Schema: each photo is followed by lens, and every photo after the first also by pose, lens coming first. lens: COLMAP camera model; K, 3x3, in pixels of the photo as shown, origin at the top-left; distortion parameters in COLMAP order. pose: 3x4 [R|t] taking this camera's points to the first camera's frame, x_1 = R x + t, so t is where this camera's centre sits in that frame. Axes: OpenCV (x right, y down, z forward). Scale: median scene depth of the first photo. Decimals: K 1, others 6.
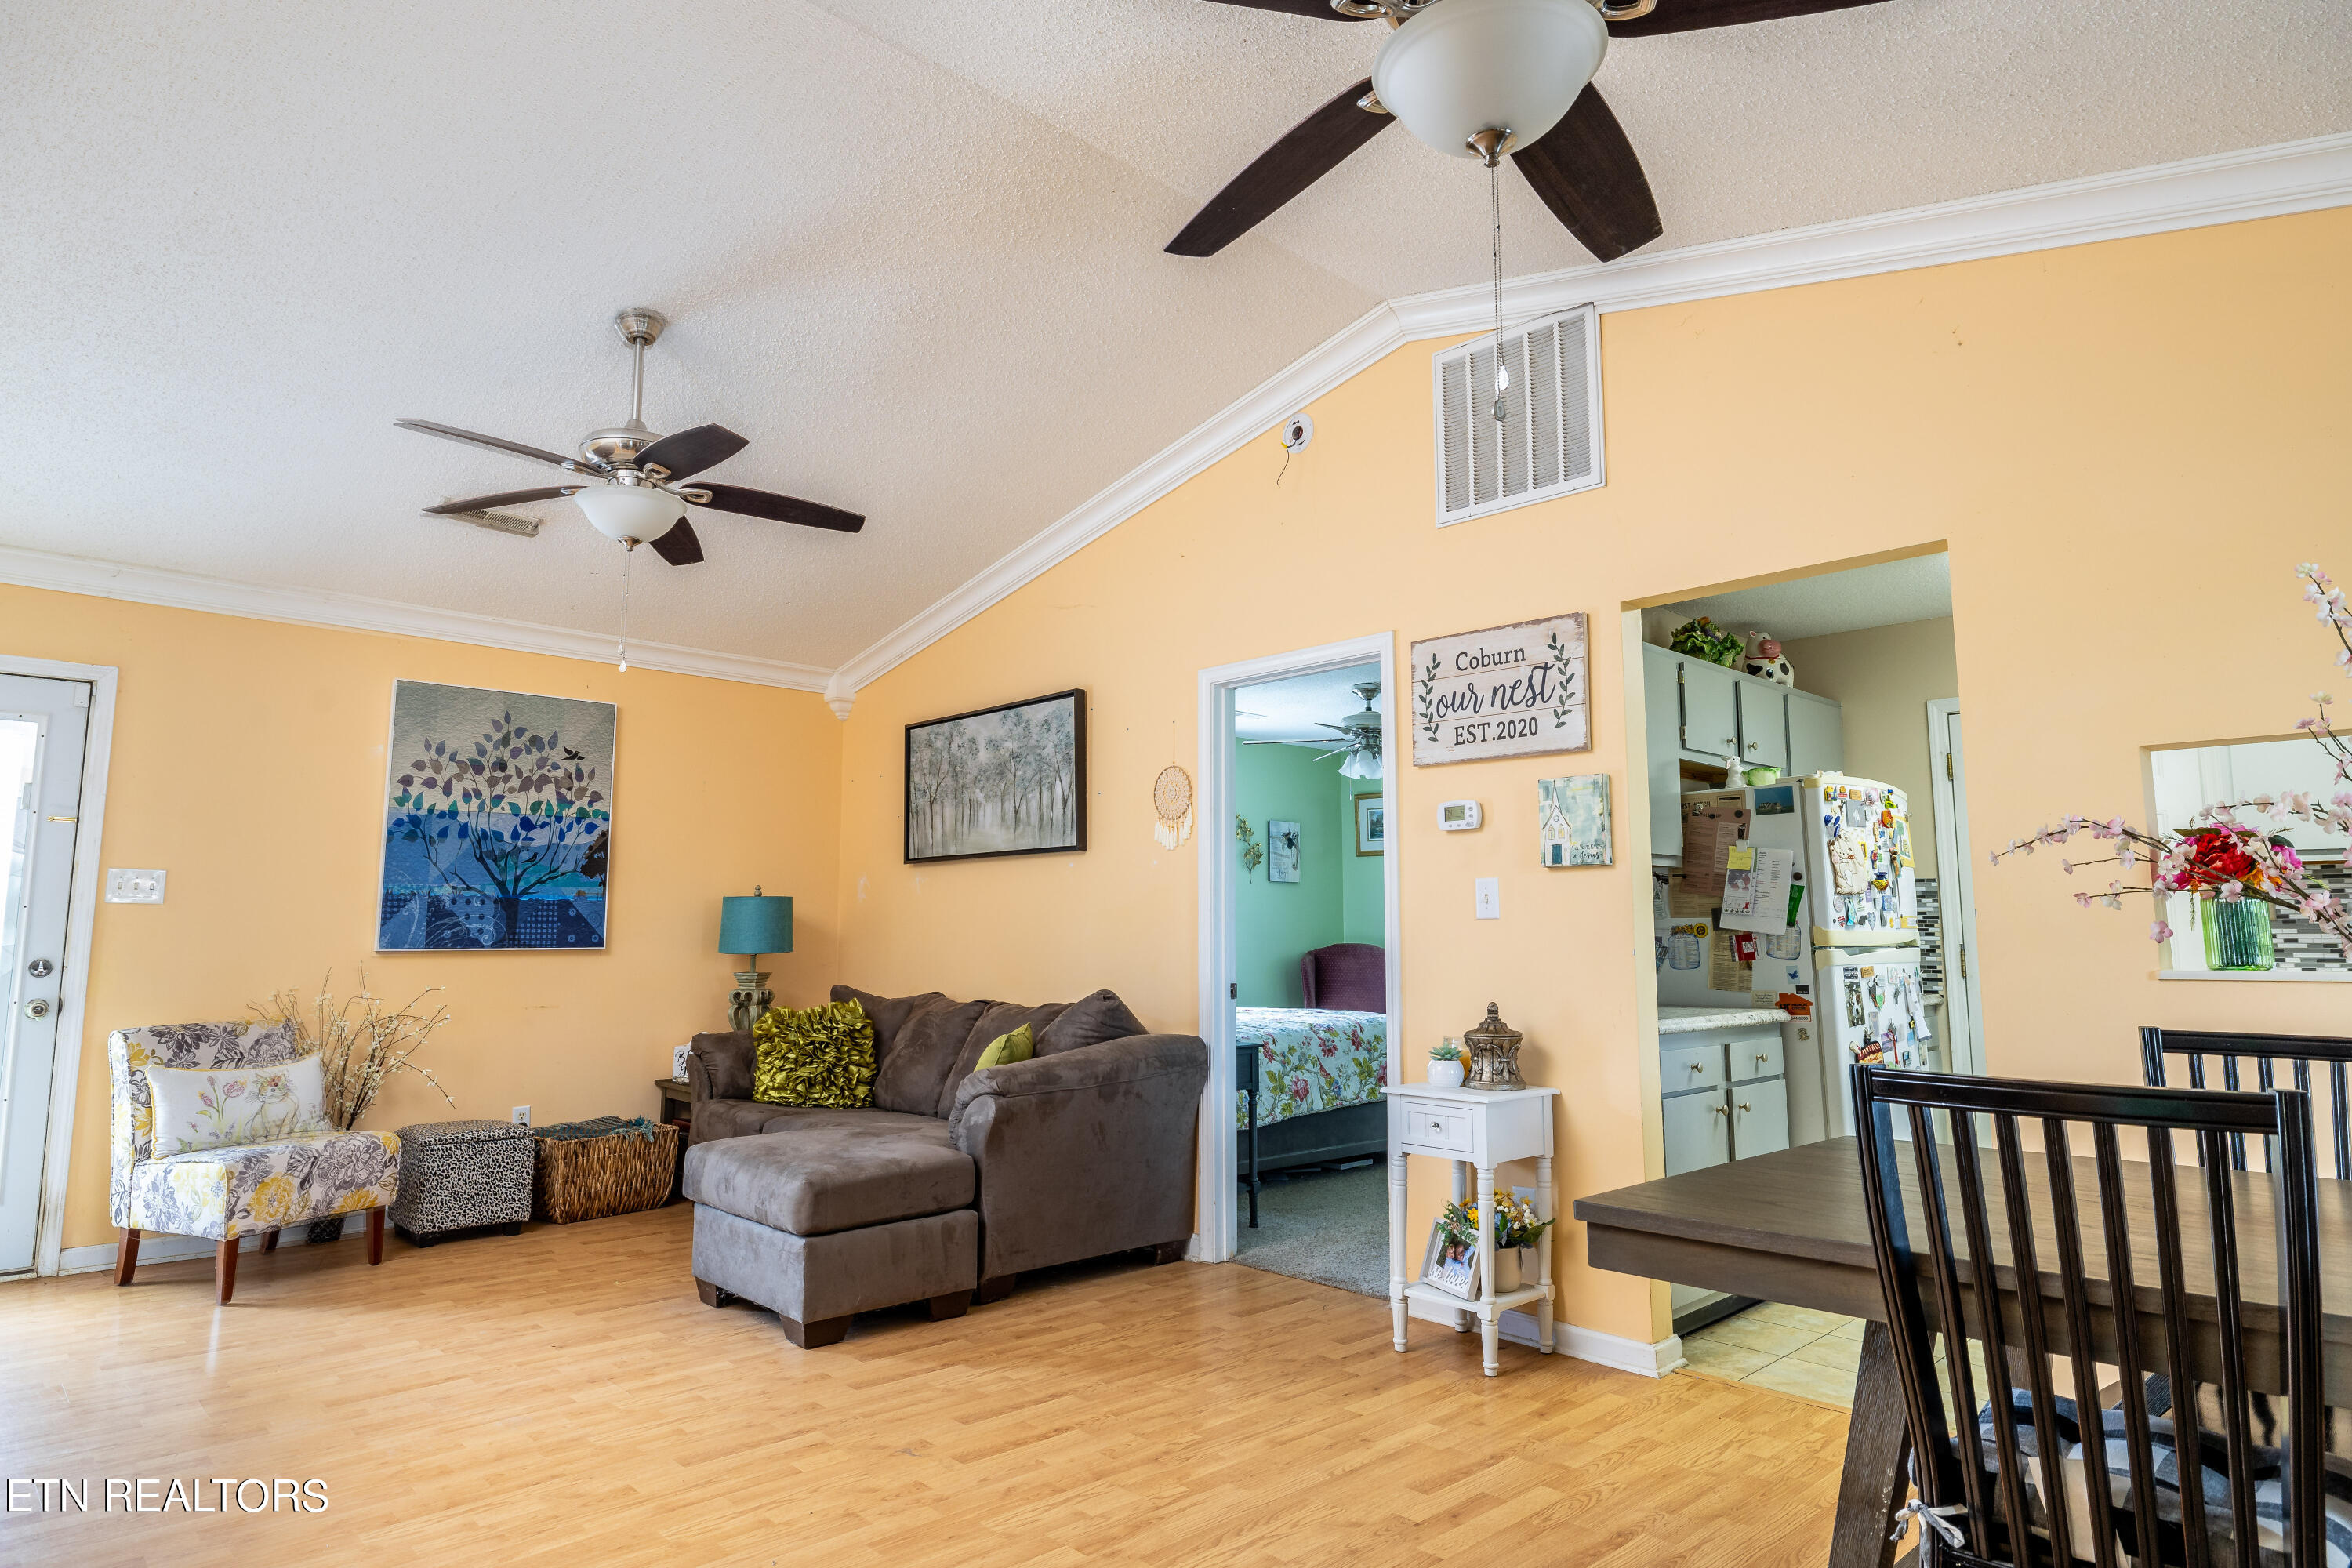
lens RADIAL K [[1404.2, 0, 1176.0], [0, 1404.2, 784.0], [0, 0, 1]] dist [-0.004268, -0.000595]
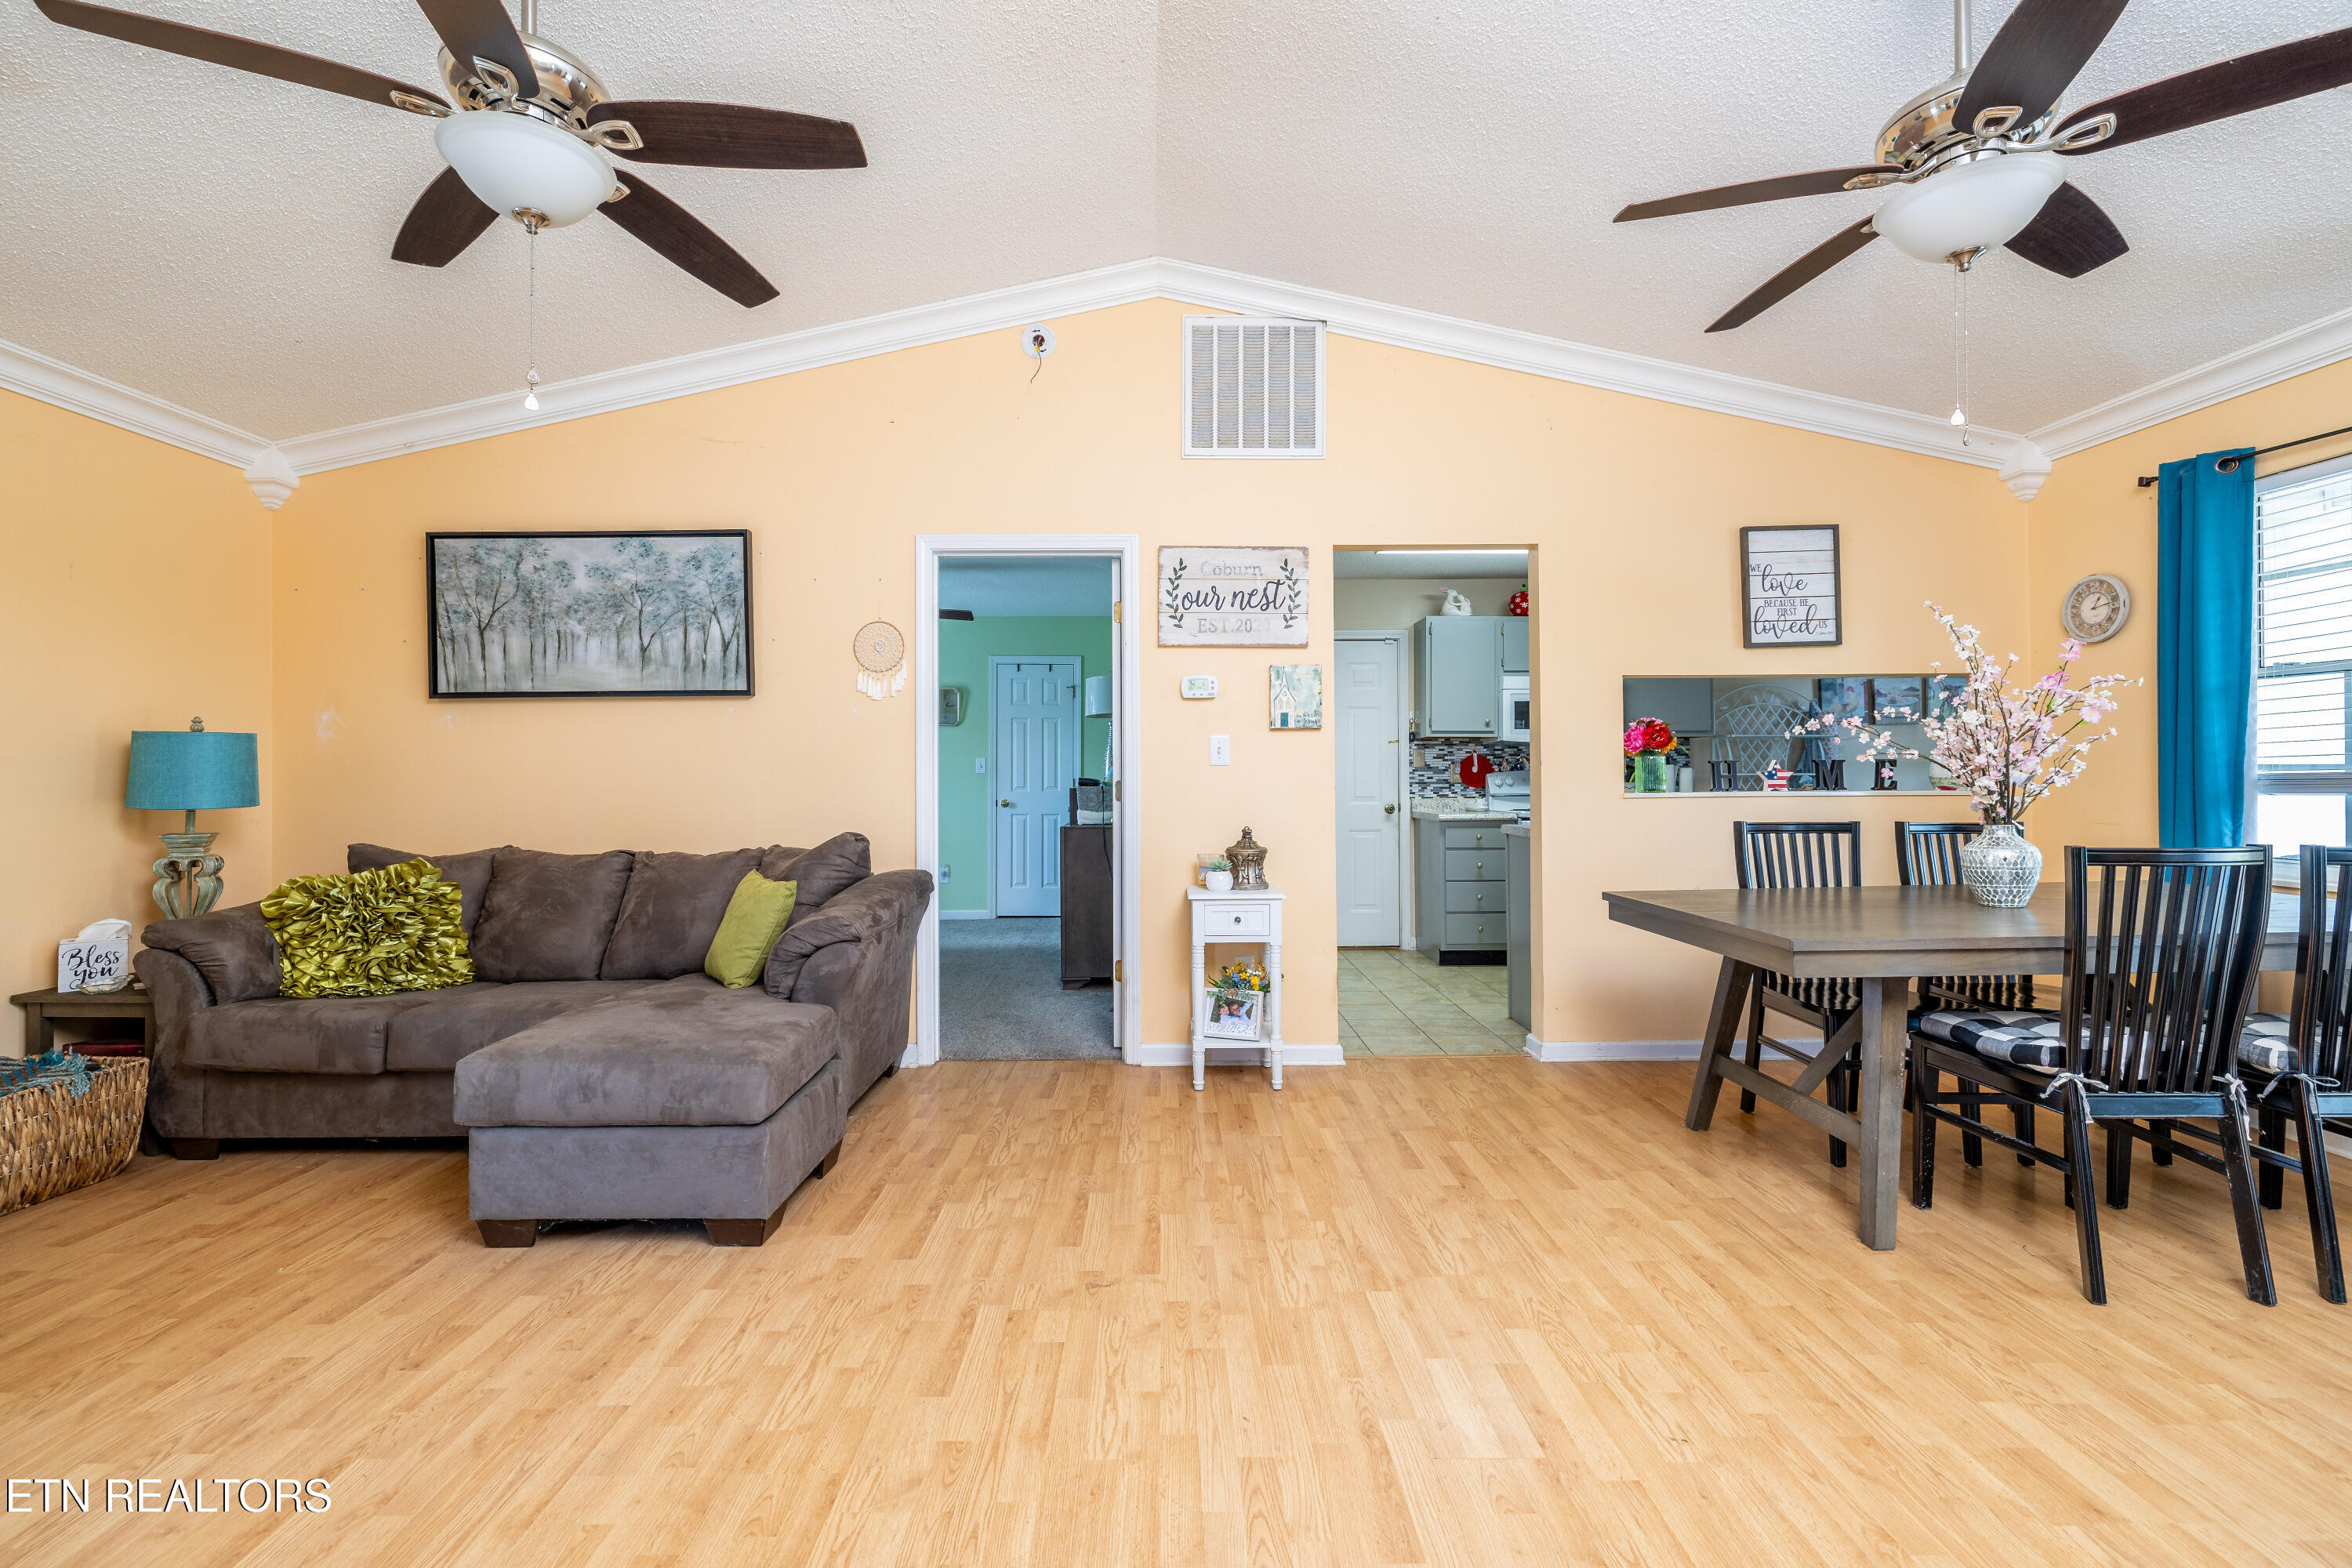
lens RADIAL K [[1013.9, 0, 1176.0], [0, 1013.9, 784.0], [0, 0, 1]] dist [-0.009722, -0.000084]
pose [[0.663026, -0.011042, 0.748515, -0.526747], [-0.074894, 0.993896, 0.081001, 0.037835], [-0.744841, -0.109765, 0.658152, 0.386980]]
